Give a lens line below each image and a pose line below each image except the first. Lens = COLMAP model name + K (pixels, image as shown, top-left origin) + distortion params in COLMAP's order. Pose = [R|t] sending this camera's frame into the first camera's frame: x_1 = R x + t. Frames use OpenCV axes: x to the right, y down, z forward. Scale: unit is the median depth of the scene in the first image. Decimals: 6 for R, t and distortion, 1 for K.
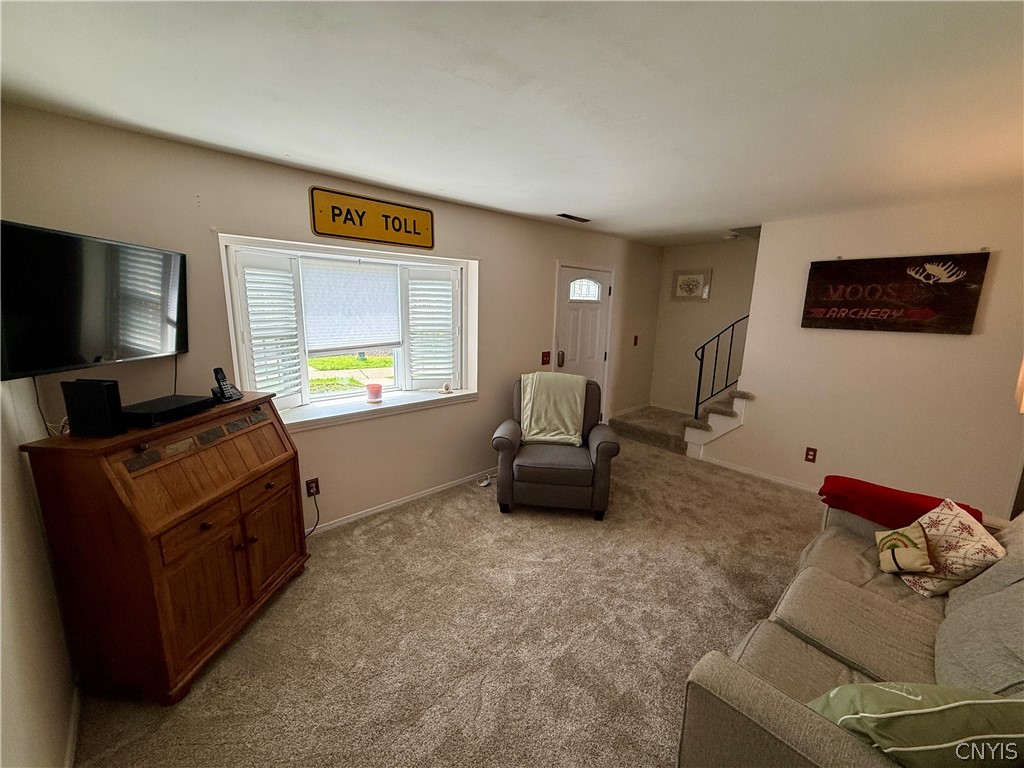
lens RADIAL K [[406.9, 0, 515.6], [0, 406.9, 384.6], [0, 0, 1]] dist [-0.001388, -0.000005]
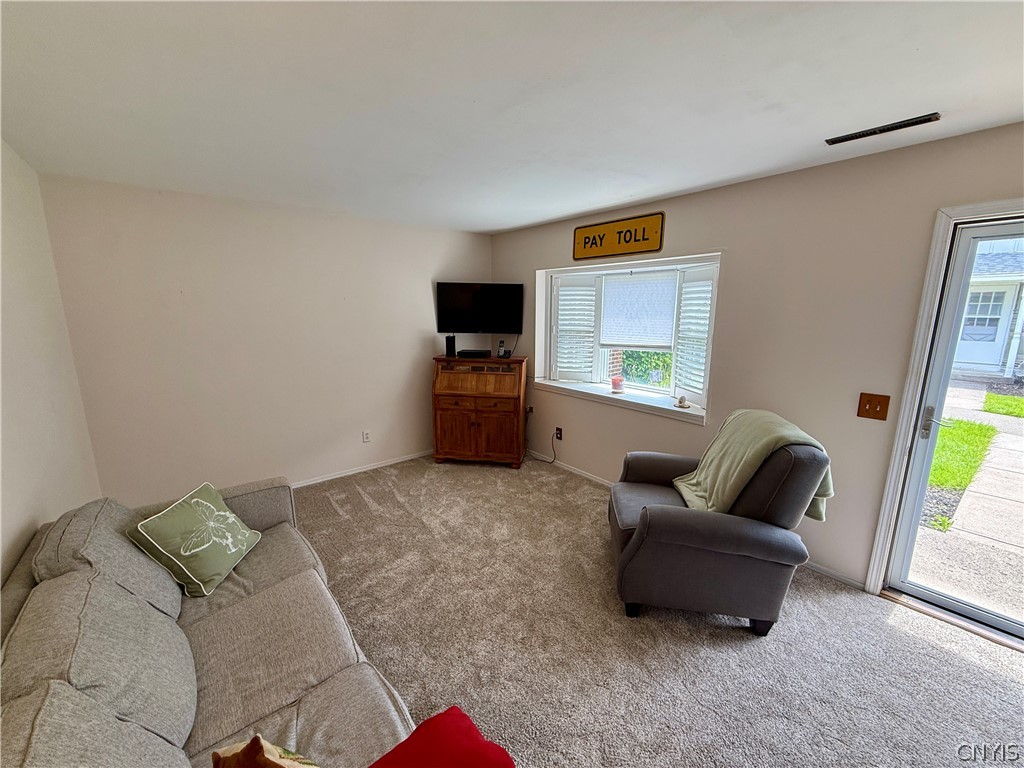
lens RADIAL K [[406.9, 0, 514.4], [0, 406.9, 385.1], [0, 0, 1]] dist [-0.001388, -0.000005]
pose [[-0.051304, 0.164356, -0.985066, 0.899787], [-0.201269, 0.964425, 0.171394, -0.130305], [0.978191, 0.207057, -0.016399, 0.805161]]
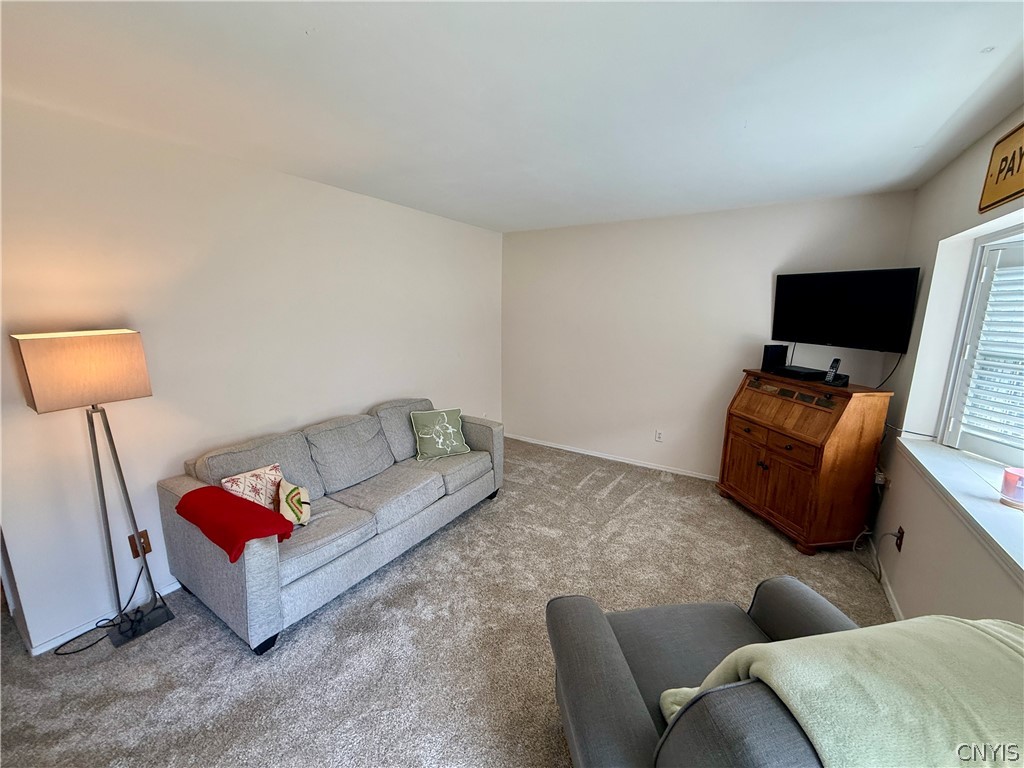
lens RADIAL K [[406.9, 0, 509.9], [0, 406.9, 384.4], [0, 0, 1]] dist [-0.001388, -0.000005]
pose [[-0.967274, 0.016764, -0.253182, 0.431635], [-0.080013, 0.926752, 0.367053, -0.253423], [0.240790, 0.375299, -0.895082, 1.375469]]
